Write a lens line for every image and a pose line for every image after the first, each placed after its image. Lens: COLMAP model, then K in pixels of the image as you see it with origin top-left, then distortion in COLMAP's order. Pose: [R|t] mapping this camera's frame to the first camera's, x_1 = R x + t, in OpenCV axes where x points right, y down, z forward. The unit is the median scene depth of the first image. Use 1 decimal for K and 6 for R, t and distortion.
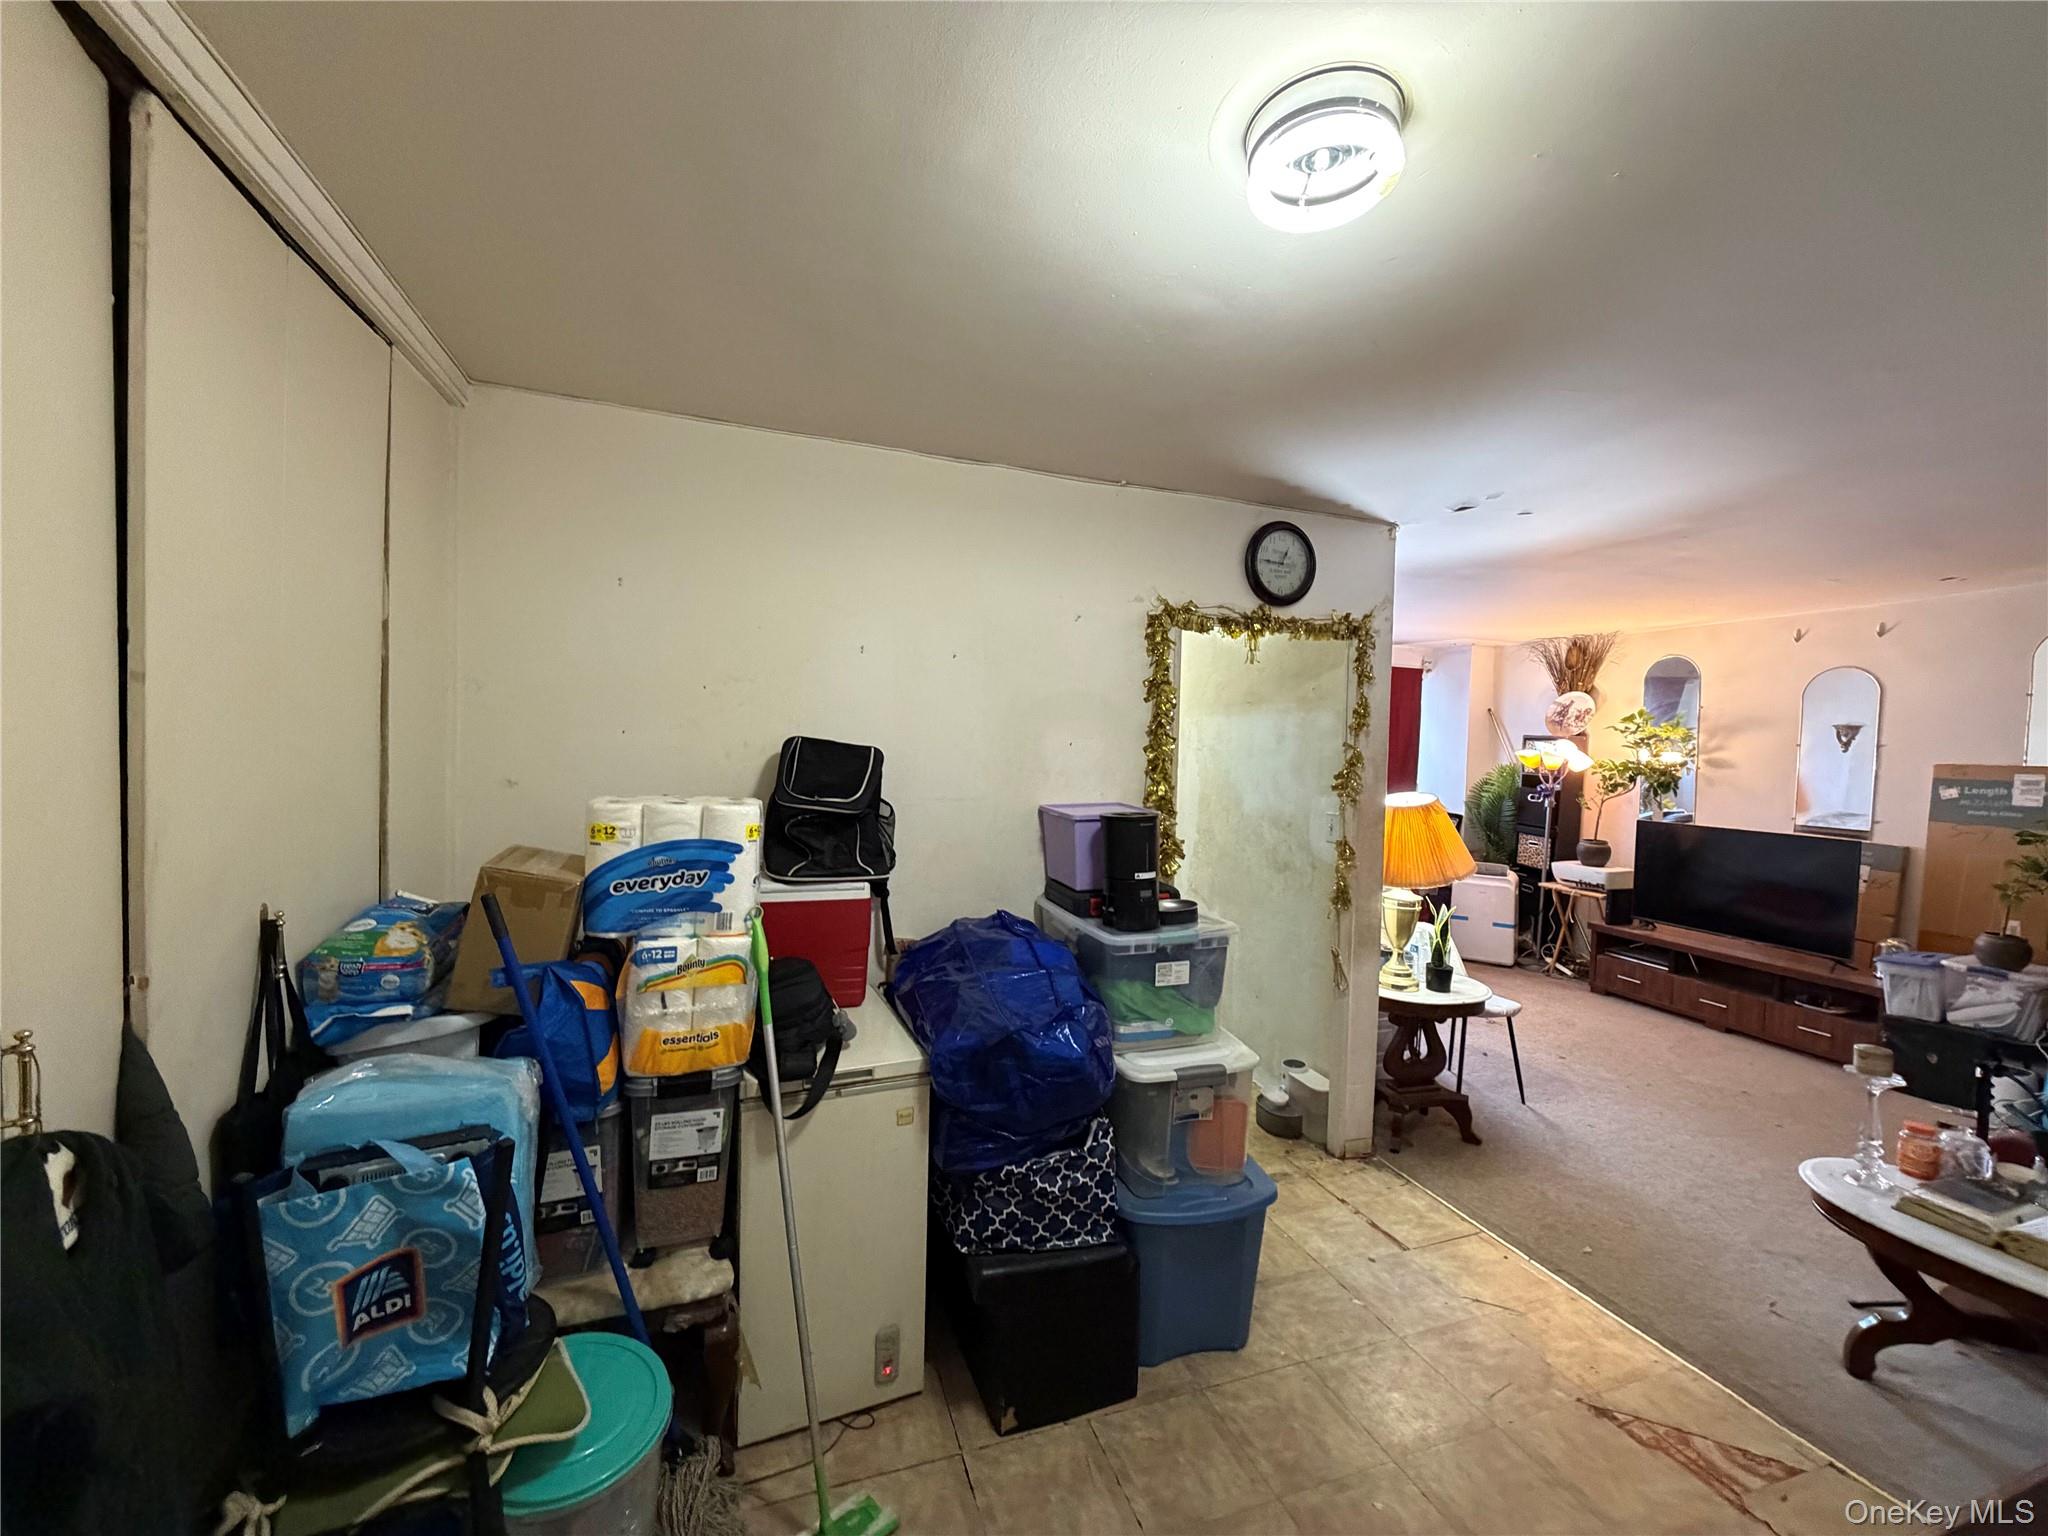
lens RADIAL K [[804.9, 0, 1029.7], [0, 804.9, 768.4], [0, 0, 1]] dist [-0.004496, -0.000050]
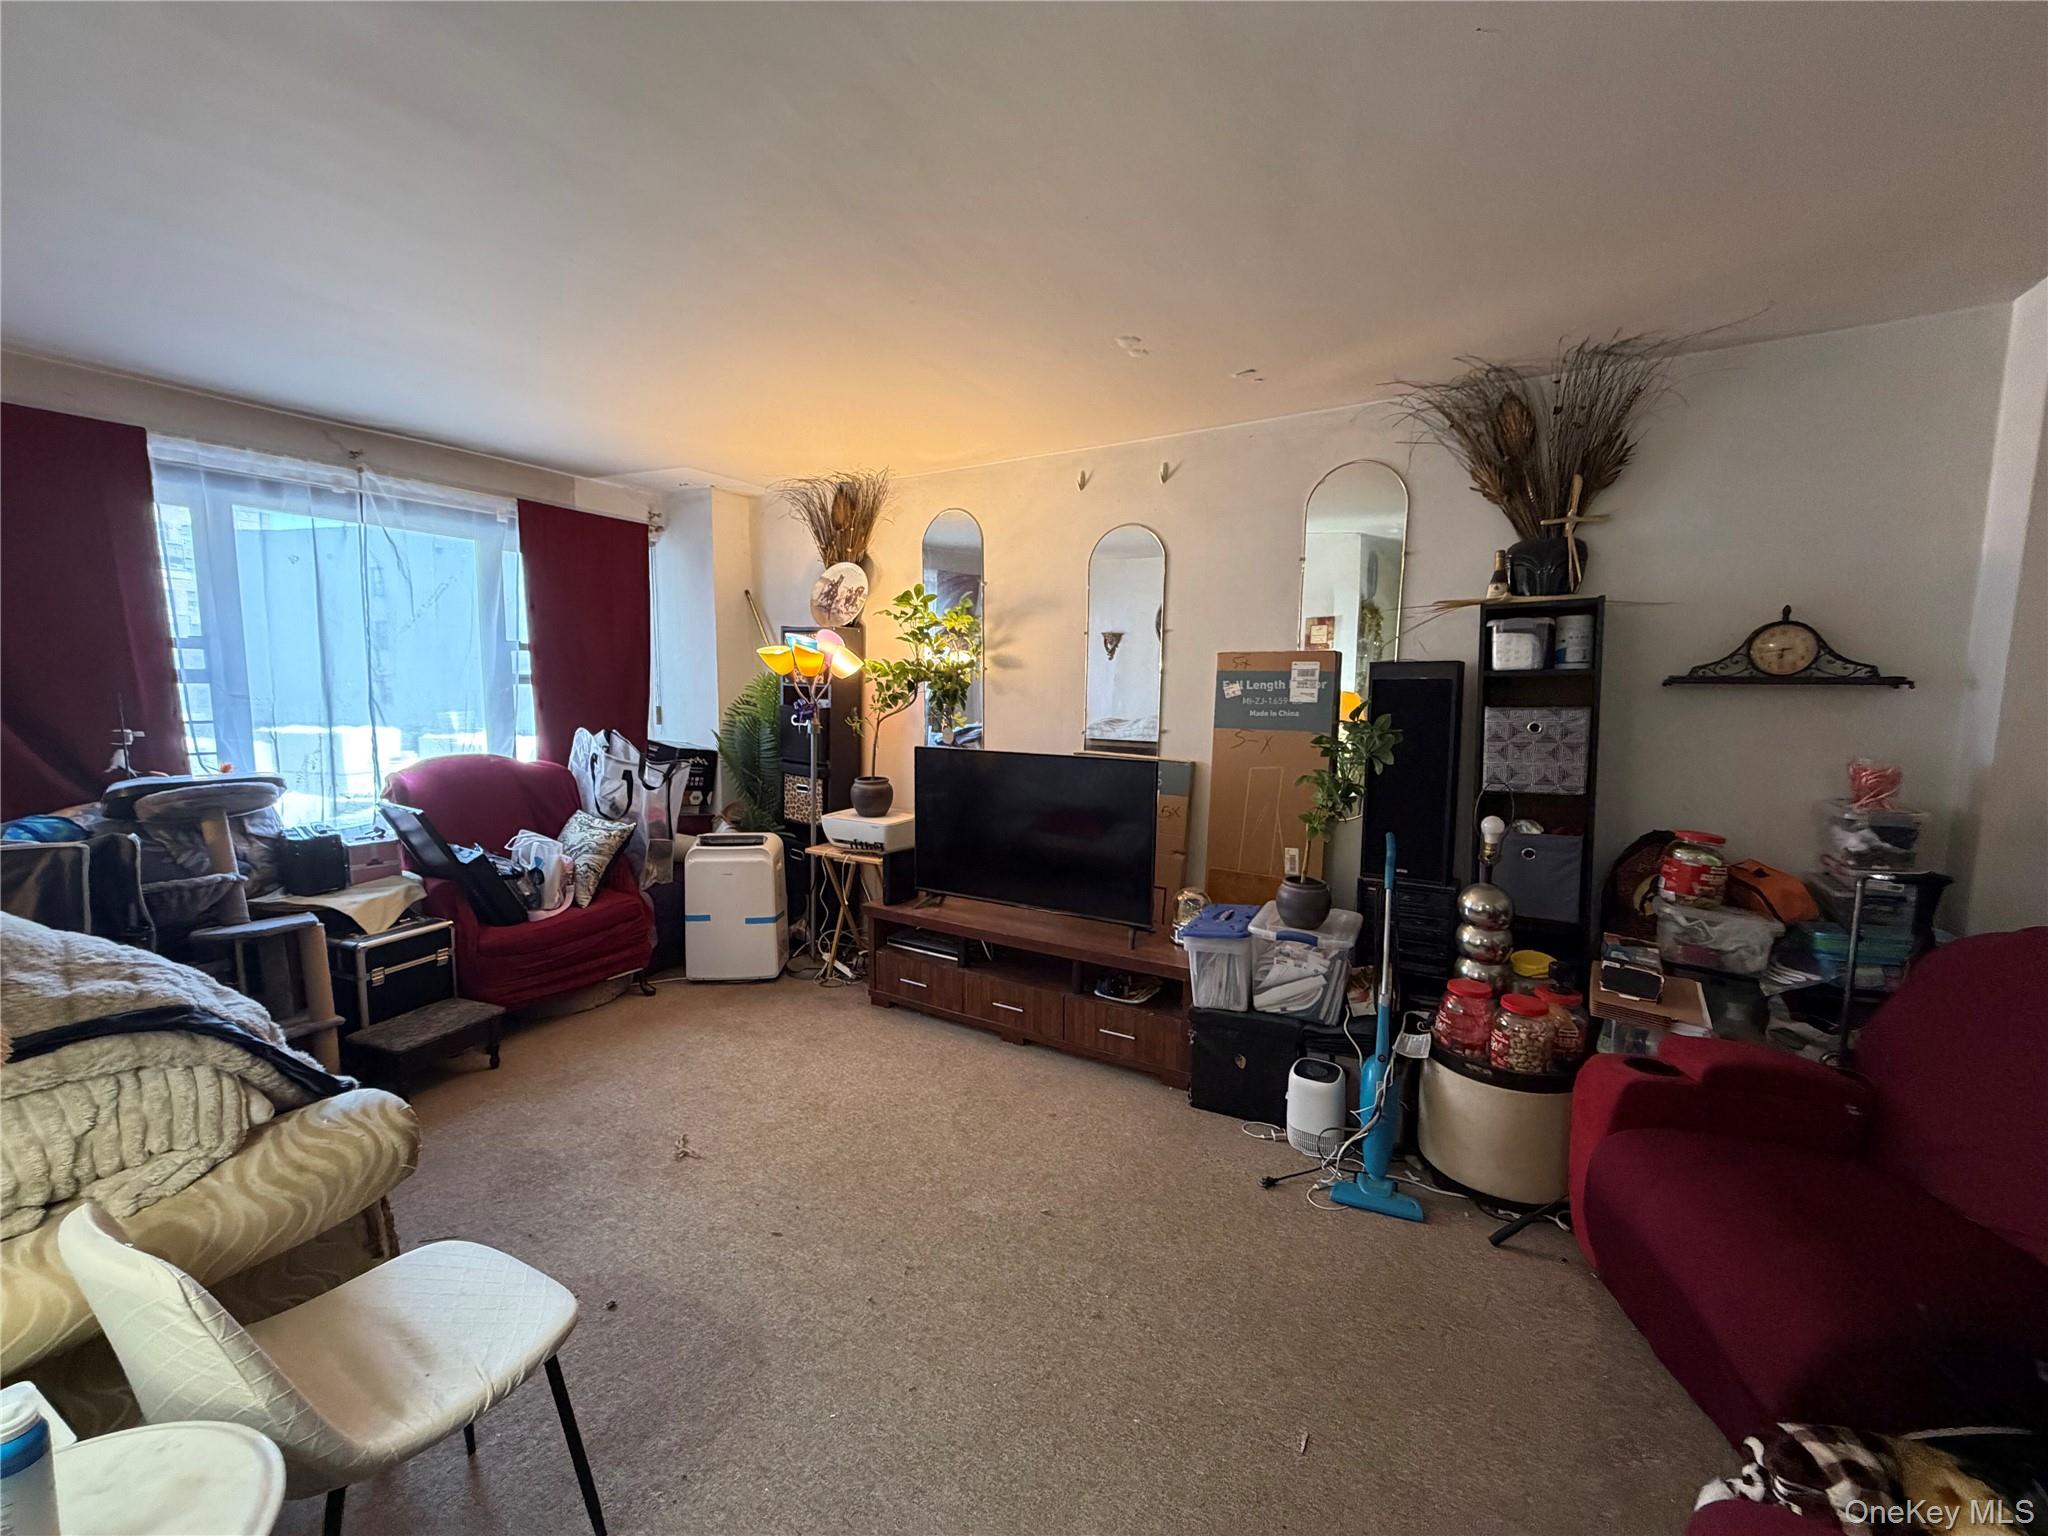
lens RADIAL K [[804.9, 0, 1030.4], [0, 804.9, 767.1], [0, 0, 1]] dist [-0.004496, -0.000050]
pose [[0.753583, -0.086735, 0.651606, 0.366610], [0.030093, 0.994770, 0.097610, 0.017445], [-0.656664, -0.053949, 0.752251, 0.404066]]
